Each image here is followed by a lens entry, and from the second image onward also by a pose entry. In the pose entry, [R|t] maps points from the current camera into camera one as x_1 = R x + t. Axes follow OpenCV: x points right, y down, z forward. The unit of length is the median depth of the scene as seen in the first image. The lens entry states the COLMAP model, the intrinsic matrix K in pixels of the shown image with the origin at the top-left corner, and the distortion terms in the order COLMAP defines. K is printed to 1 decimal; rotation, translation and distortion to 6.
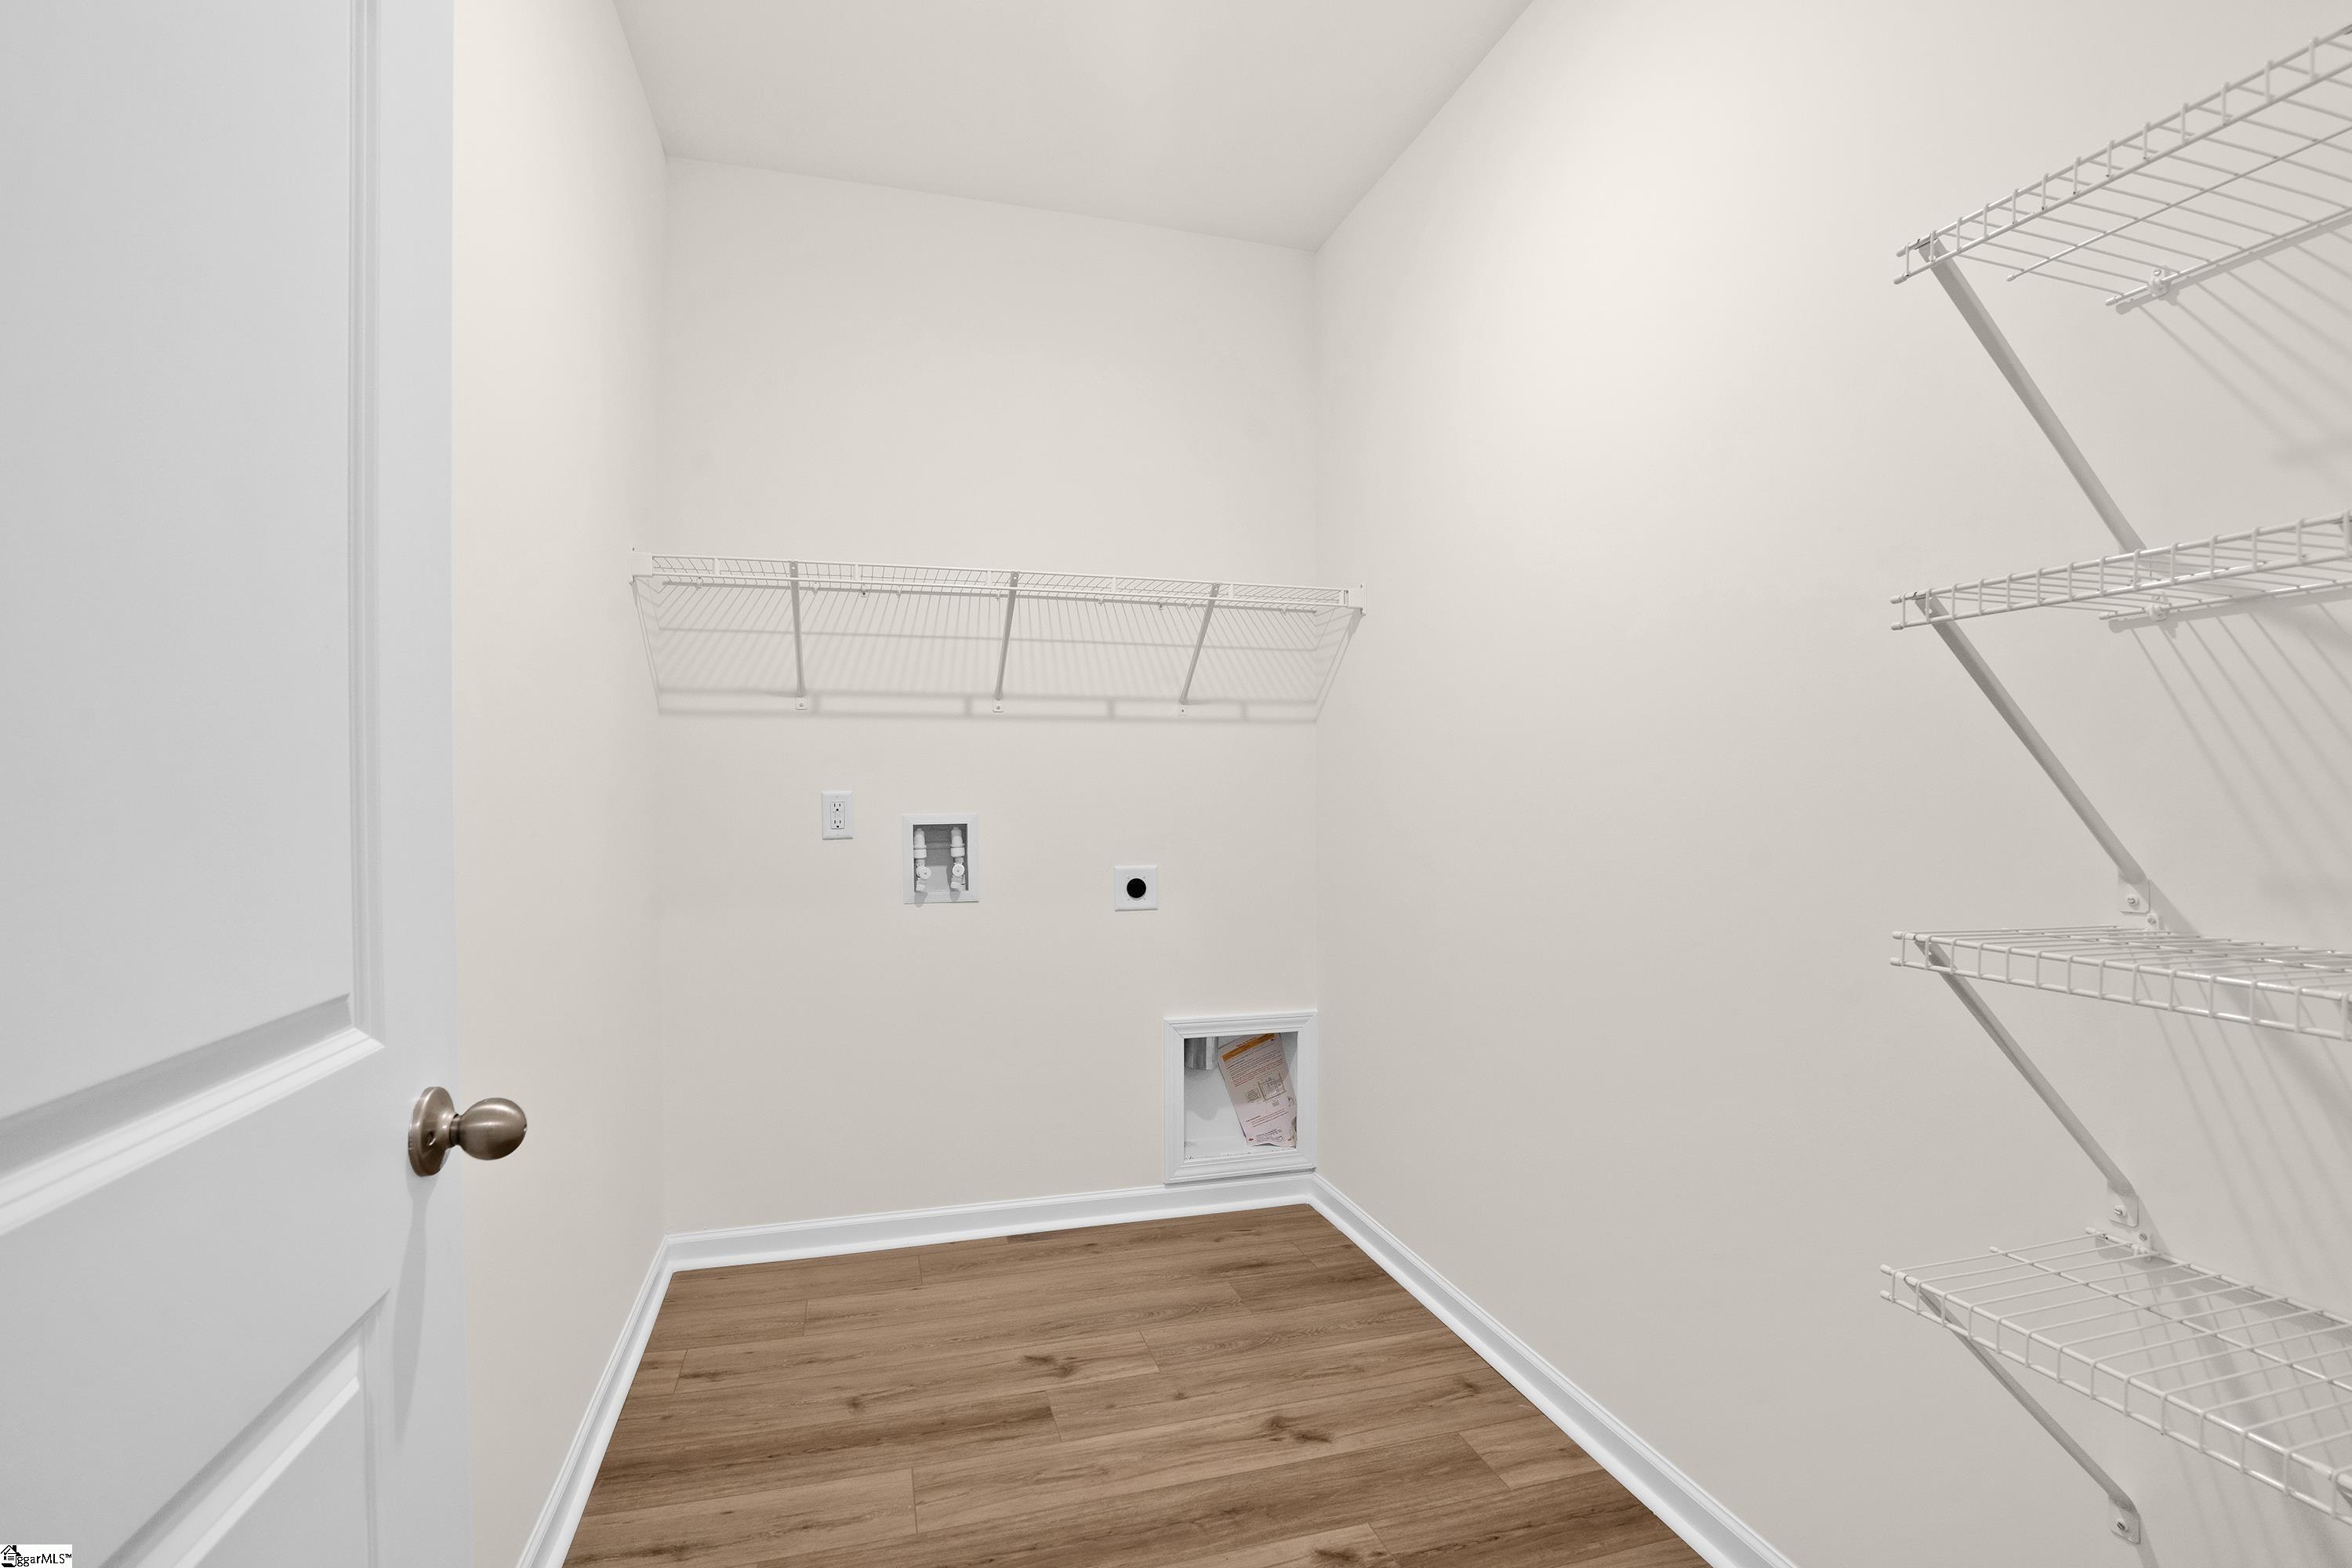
lens RADIAL K [[1079.5, 0, 1172.0], [0, 1079.5, 786.6], [0, 0, 1]] dist [-0.058037, 0.021426]
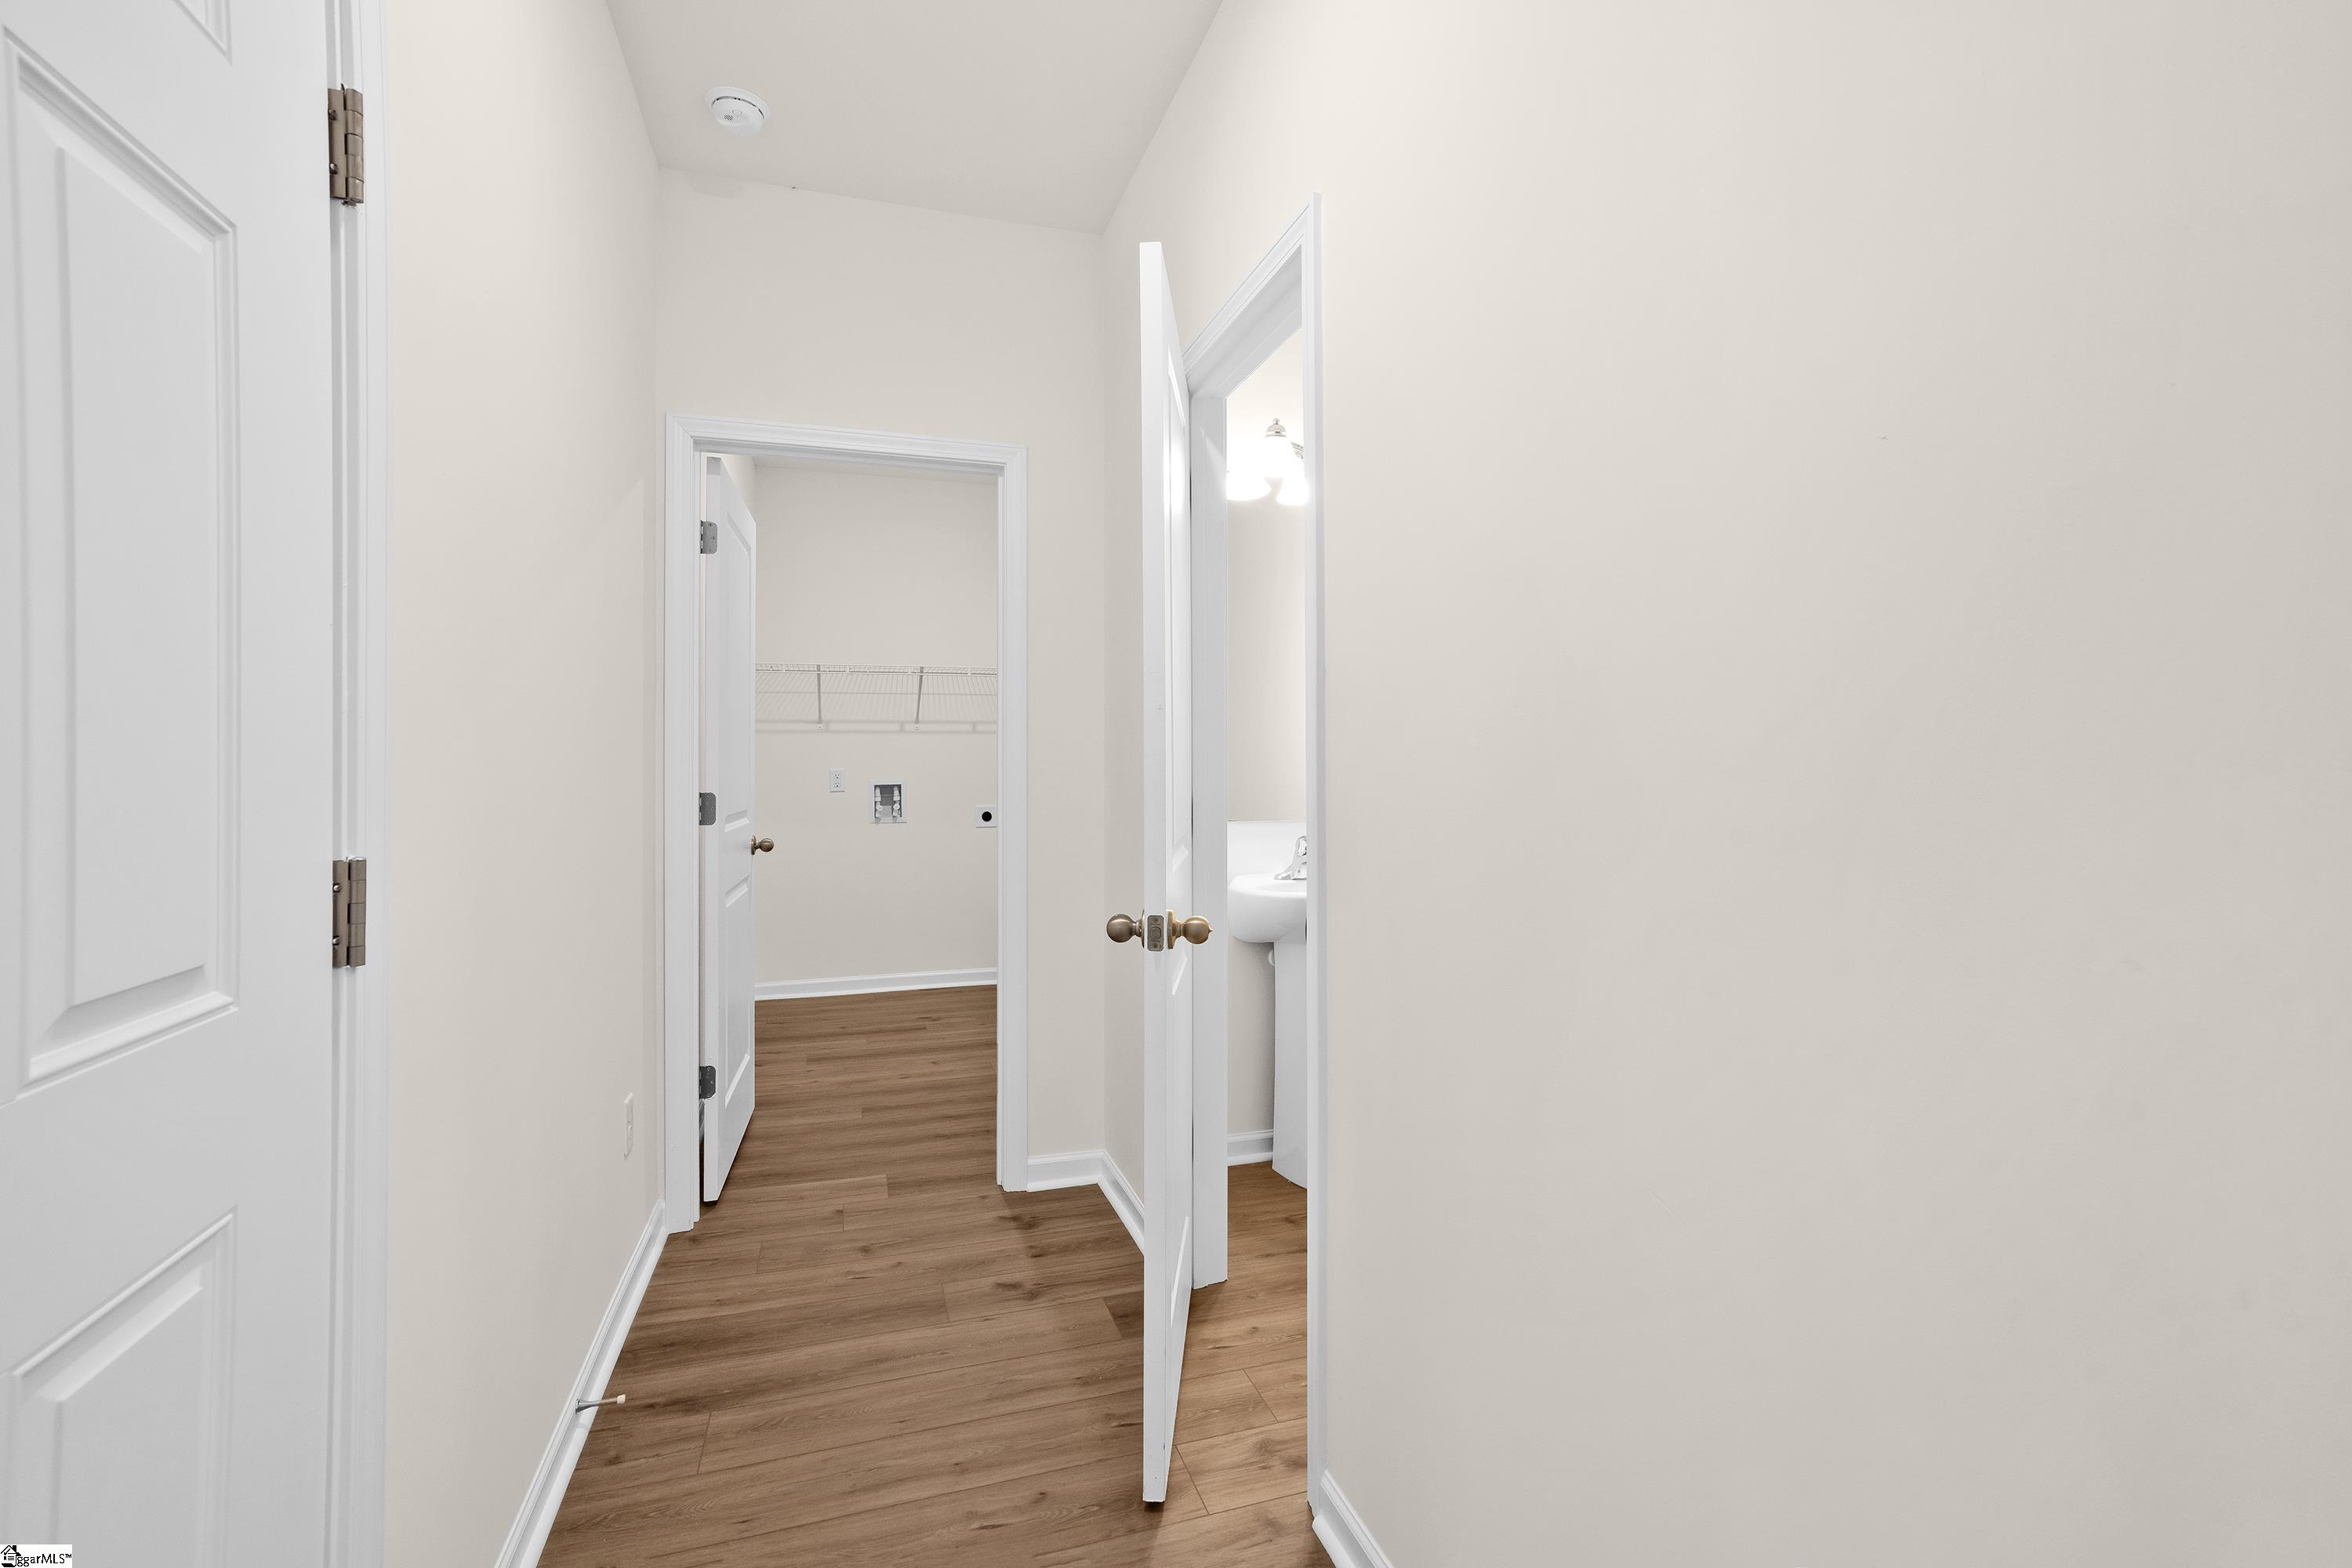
lens RADIAL K [[1103.7, 0, 1171.1], [0, 1103.7, 777.4], [0, 0, 1]] dist [-0.054824, 0.023280]
pose [[0.999972, -0.001822, 0.007197, 0.307573], [0.001748, 0.999946, 0.010211, 0.000301], [-0.007215, -0.010198, 0.999922, -1.093176]]
